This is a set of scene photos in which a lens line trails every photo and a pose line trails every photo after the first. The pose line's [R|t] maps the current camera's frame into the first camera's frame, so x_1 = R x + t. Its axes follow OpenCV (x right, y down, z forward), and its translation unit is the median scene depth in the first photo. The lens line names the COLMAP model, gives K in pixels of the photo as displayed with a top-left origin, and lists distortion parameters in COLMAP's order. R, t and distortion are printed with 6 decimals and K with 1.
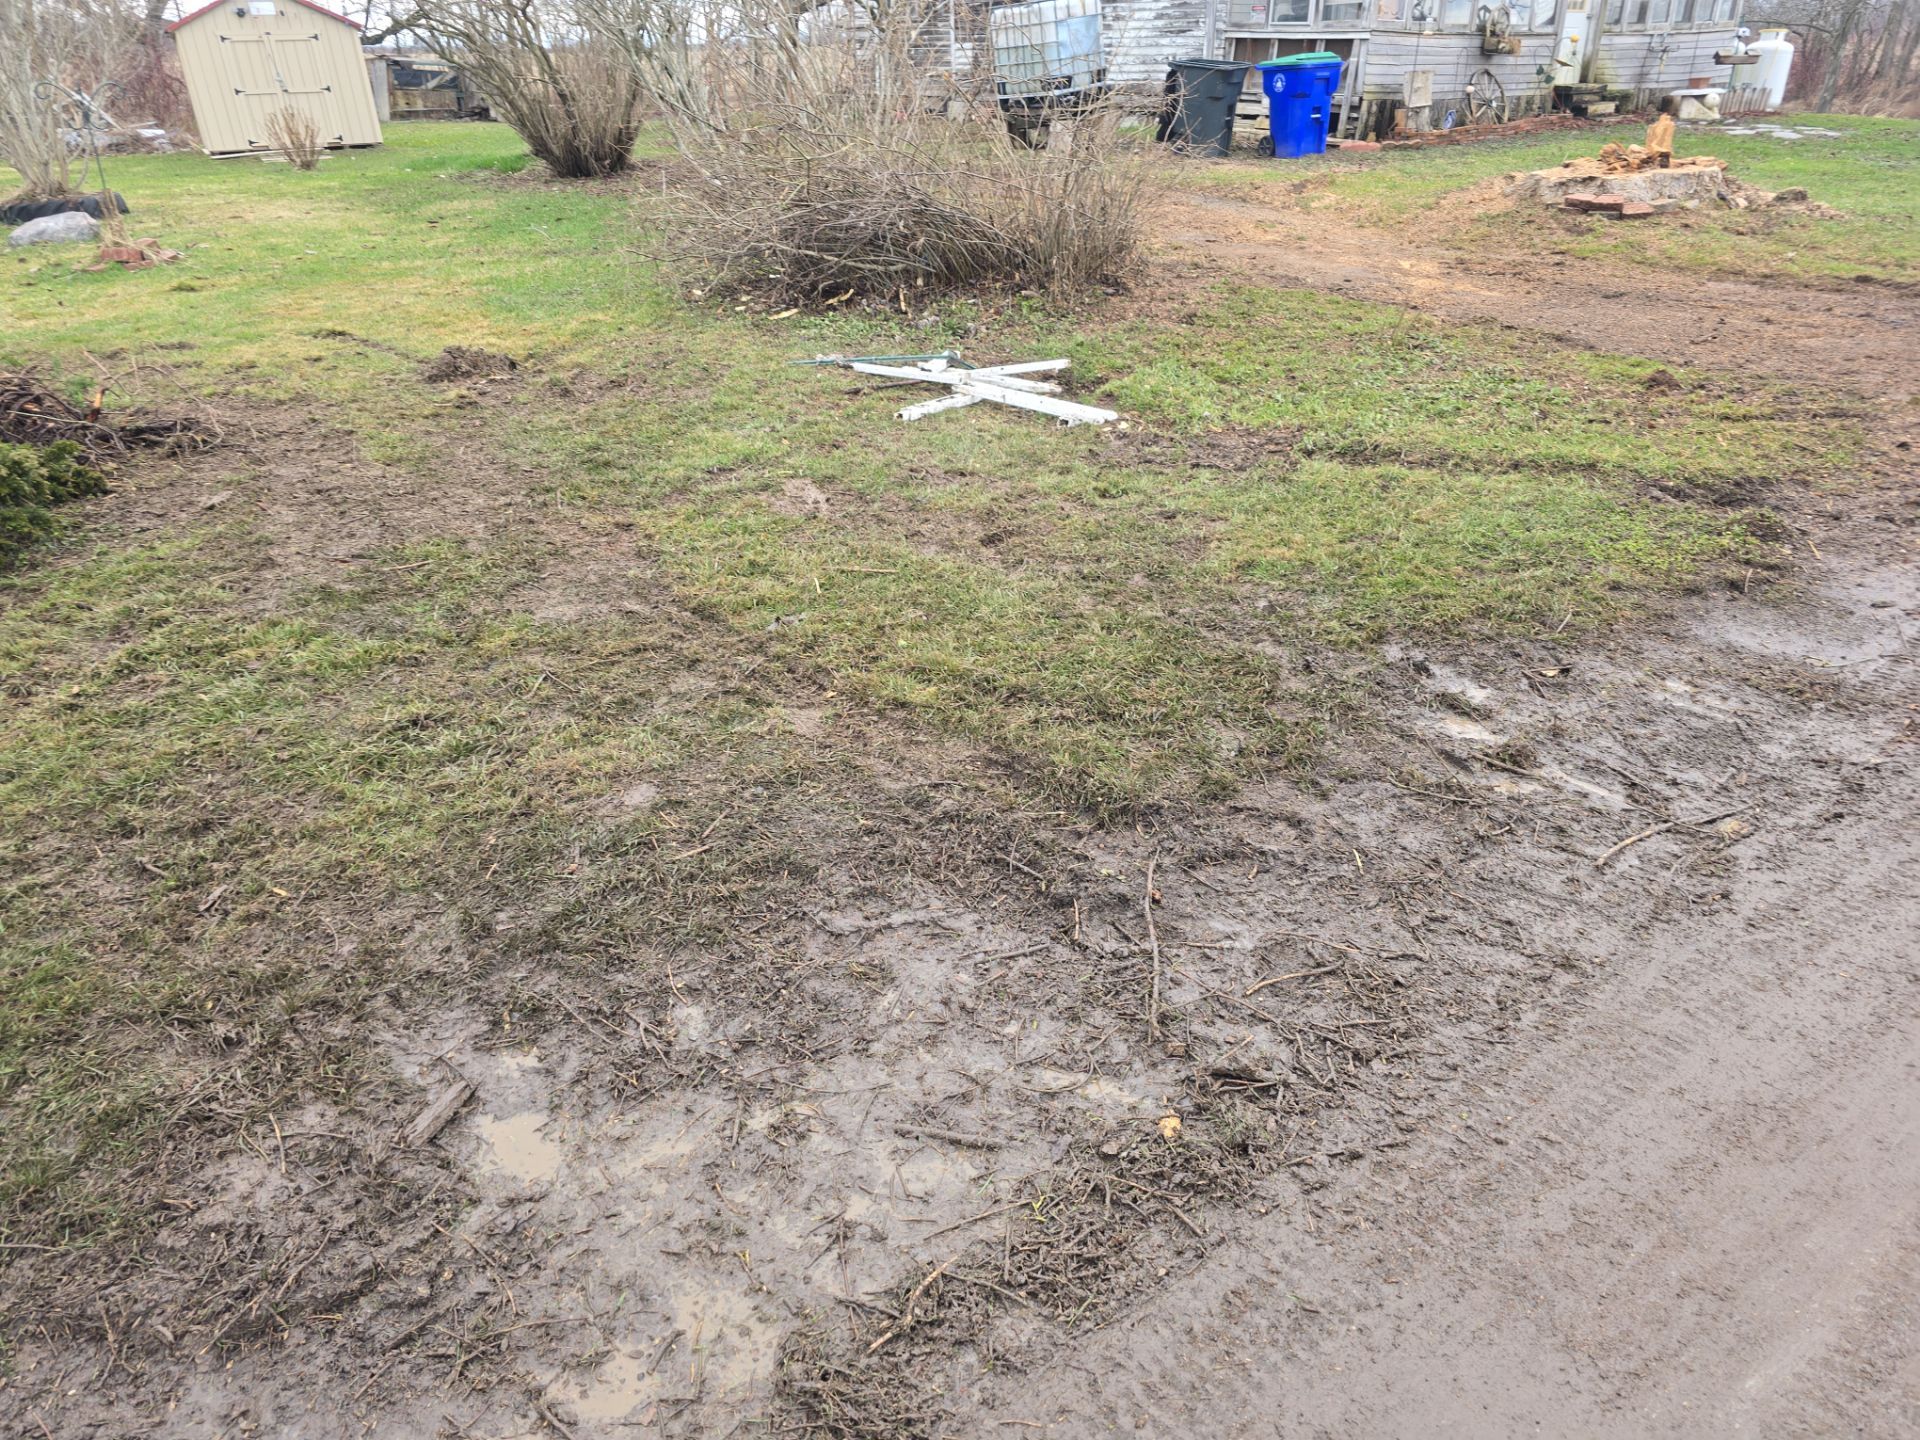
lens RADIAL K [[1306.5, 0, 956.4], [0, 1306.5, 729.6], [0, 0, 1]] dist [0.055439, -0.038768]
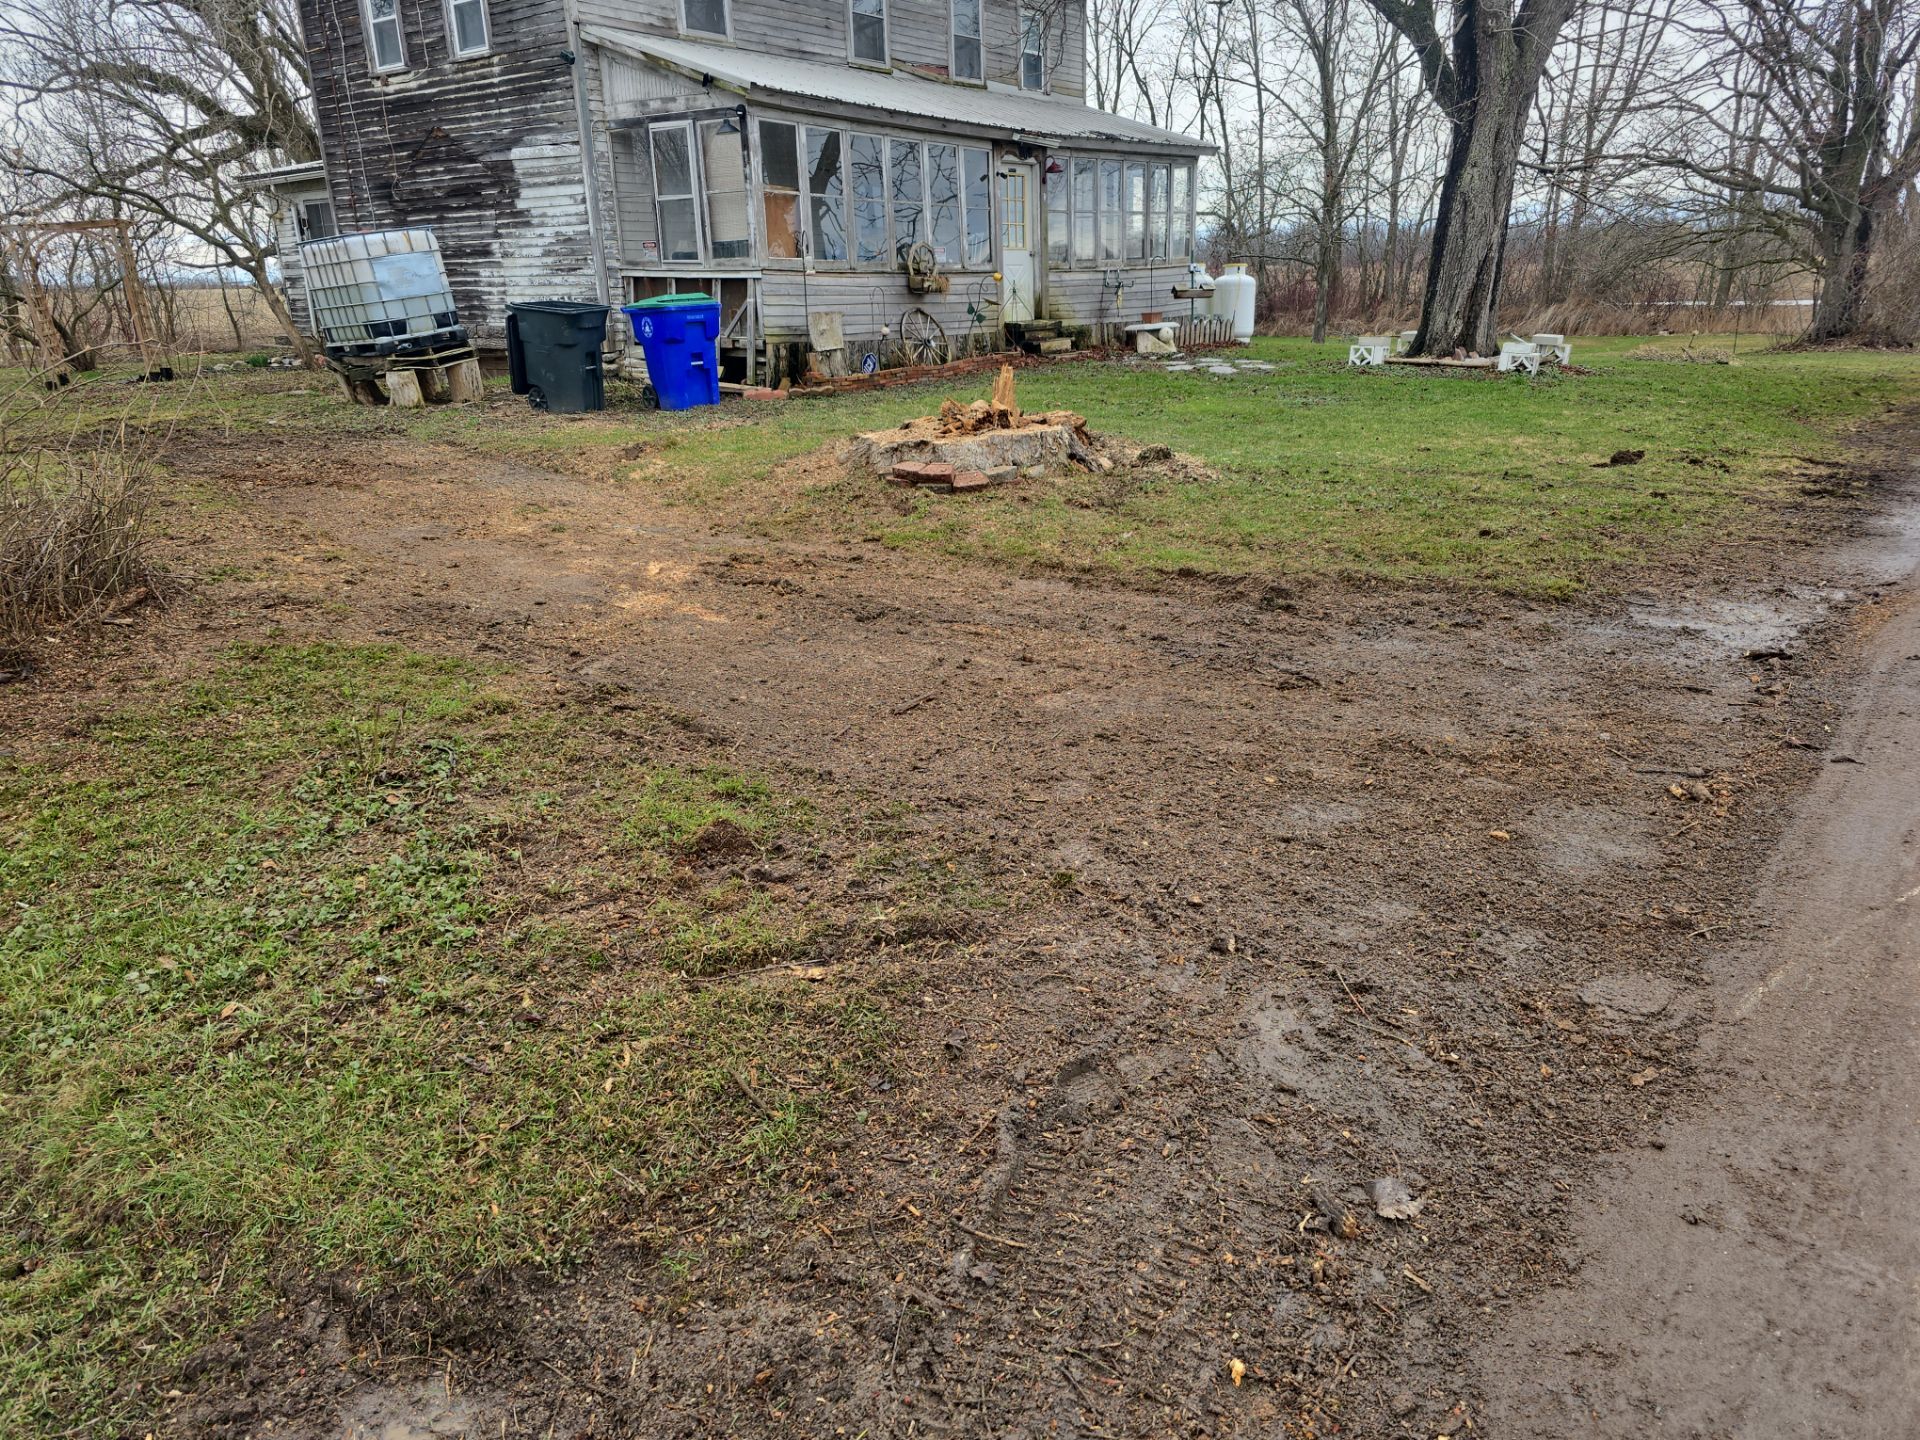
lens RADIAL K [[1306.5, 0, 976.9], [0, 1306.5, 723.5], [0, 0, 1]] dist [0.055439, -0.038768]
pose [[0.969362, -0.090972, 0.228171, 0.221072], [0.123998, 0.983078, -0.134840, -0.095335], [-0.212043, 0.159001, 0.964239, 0.175515]]
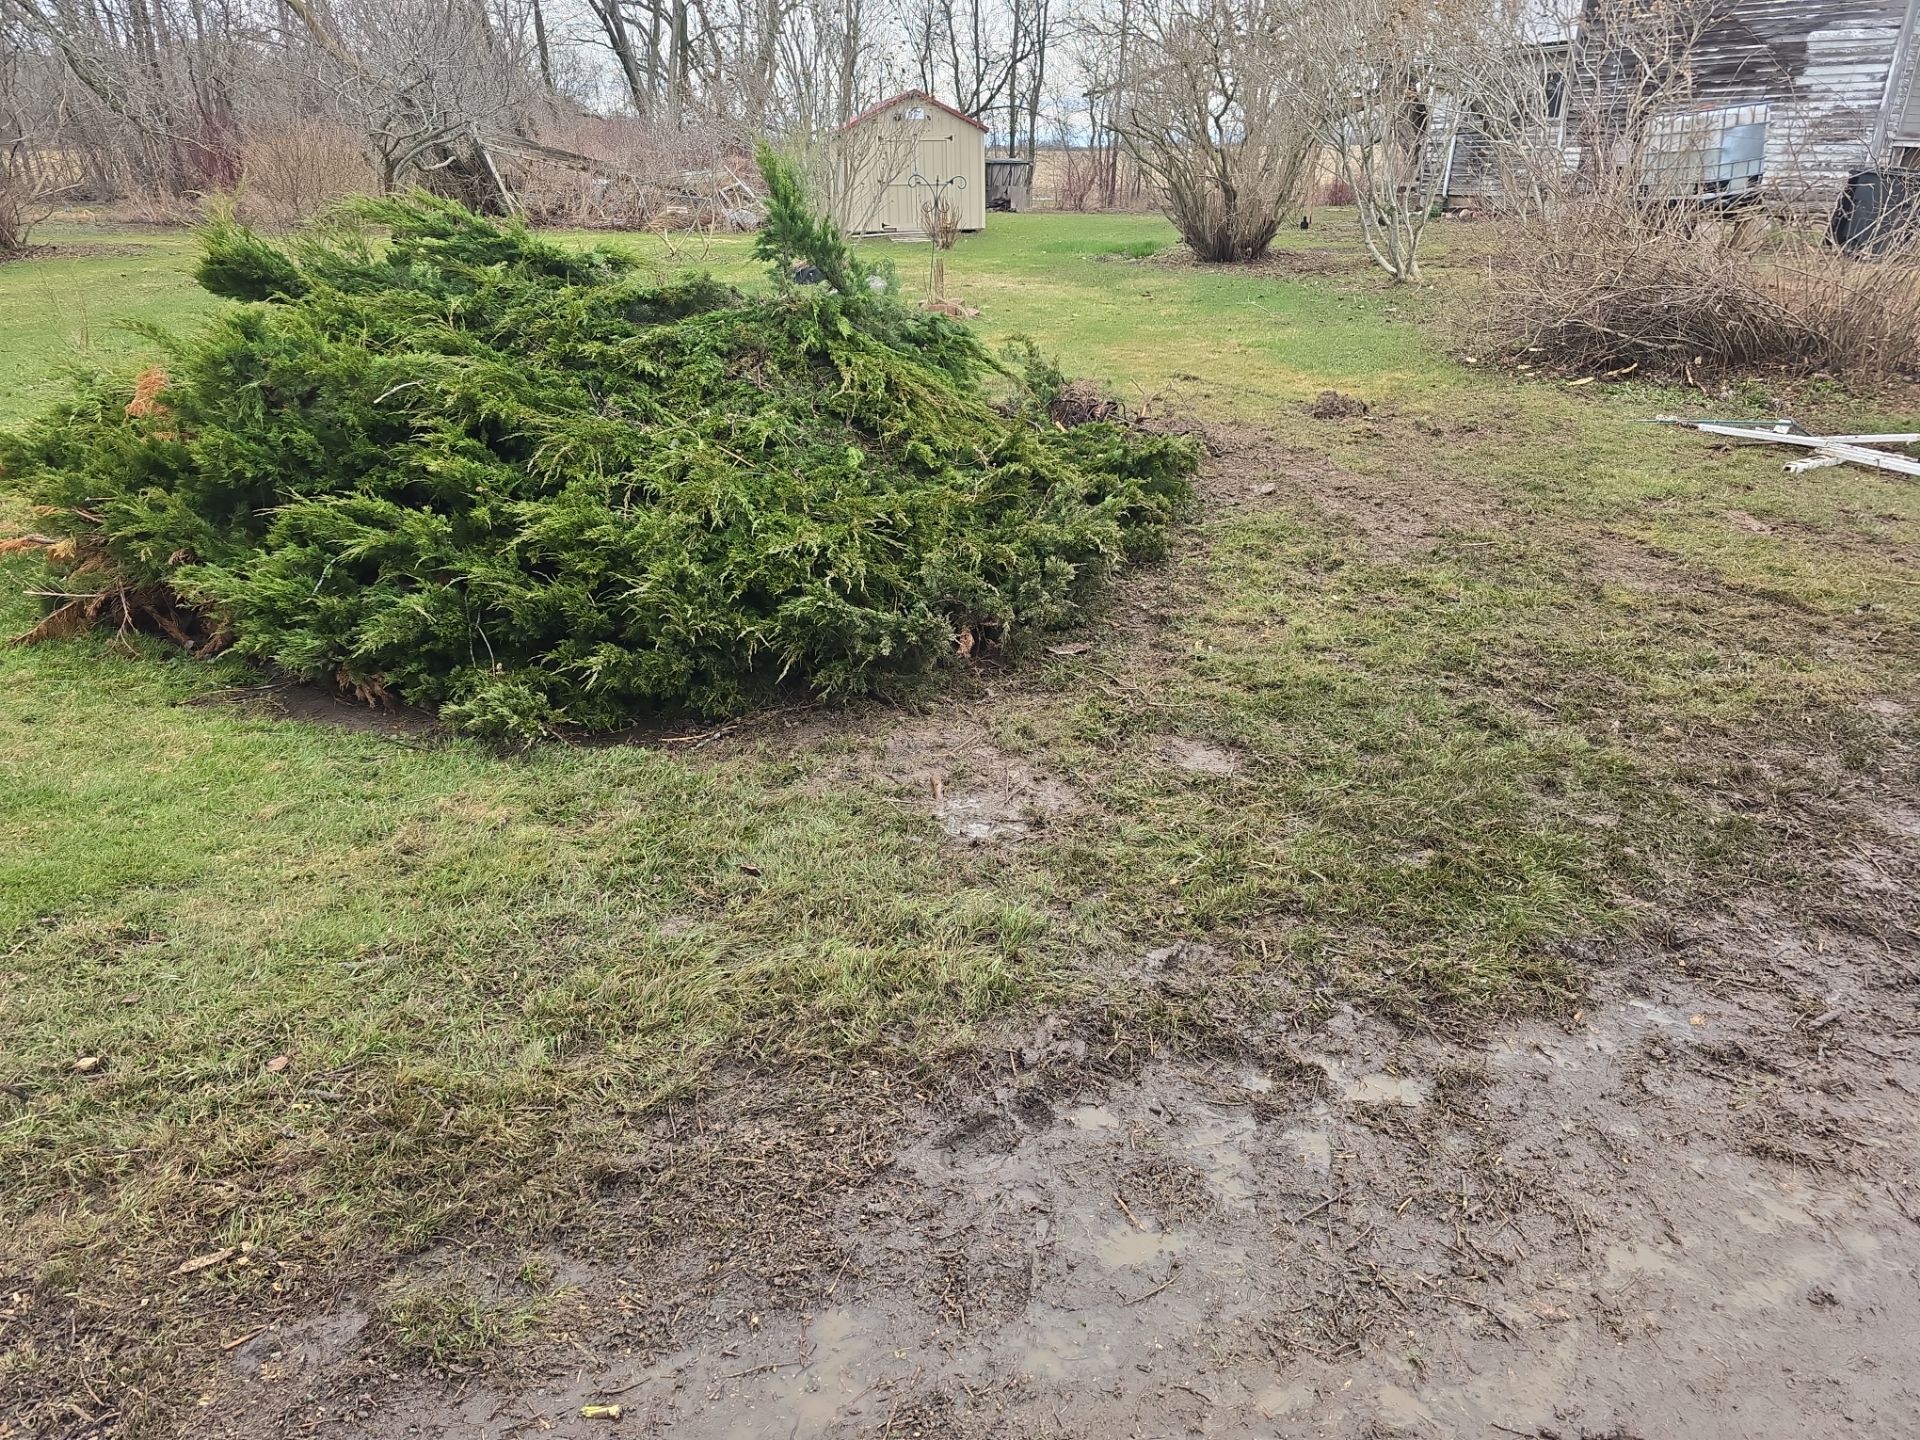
lens RADIAL K [[1306.5, 0, 948.9], [0, 1306.5, 730.3], [0, 0, 1]] dist [0.055439, -0.038768]
pose [[0.954995, 0.134380, -0.264436, -0.158990], [-0.149885, 0.987924, -0.039261, 0.054873], [0.255967, 0.077129, 0.963604, -0.109748]]
